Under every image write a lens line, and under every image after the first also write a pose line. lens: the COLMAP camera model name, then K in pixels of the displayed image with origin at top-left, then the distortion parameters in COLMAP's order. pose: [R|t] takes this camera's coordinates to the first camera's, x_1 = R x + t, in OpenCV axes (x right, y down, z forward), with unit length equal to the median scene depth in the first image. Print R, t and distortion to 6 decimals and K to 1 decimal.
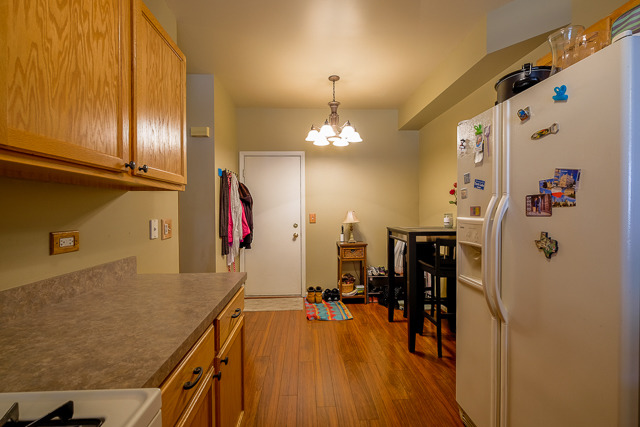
lens RADIAL K [[280.3, 0, 318.5], [0, 280.3, 211.6], [0, 0, 1]] dist [-0.002545, -0.000318]
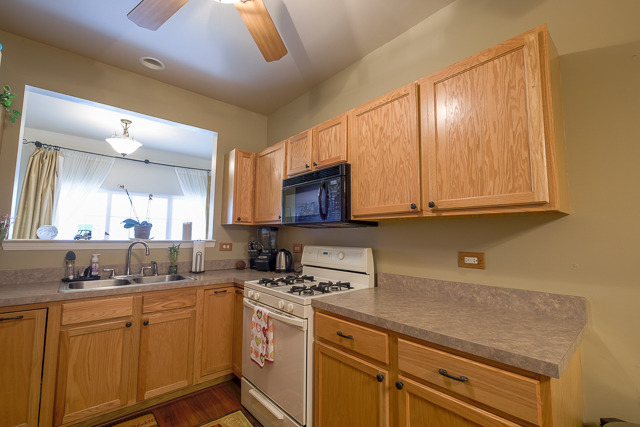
lens RADIAL K [[280.3, 0, 318.5], [0, 280.3, 211.6], [0, 0, 1]] dist [-0.002545, -0.000318]
pose [[-0.790209, -0.054017, -0.610452, 0.543977], [-0.003828, 0.996523, -0.083225, -0.011546], [0.612825, -0.063428, -0.787669, 1.637746]]
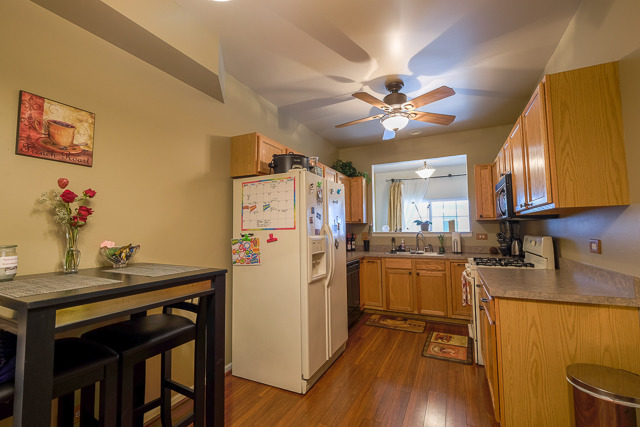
lens RADIAL K [[280.3, 0, 318.5], [0, 280.3, 211.6], [0, 0, 1]] dist [-0.002545, -0.000318]
pose [[-0.876299, 0.048572, 0.479313, -0.303005], [0.017995, 0.997510, -0.068184, -0.007779], [-0.481432, -0.051124, -0.874991, 3.136727]]
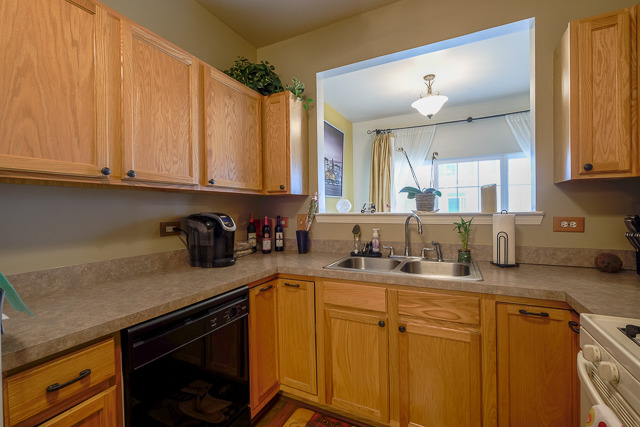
lens RADIAL K [[280.3, 0, 318.5], [0, 280.3, 211.6], [0, 0, 1]] dist [-0.002545, -0.000318]
pose [[-0.870863, 0.018032, 0.491194, 0.004294], [0.023550, 0.999710, 0.005052, 0.002338], [-0.490961, 0.015967, -0.871035, 0.837039]]
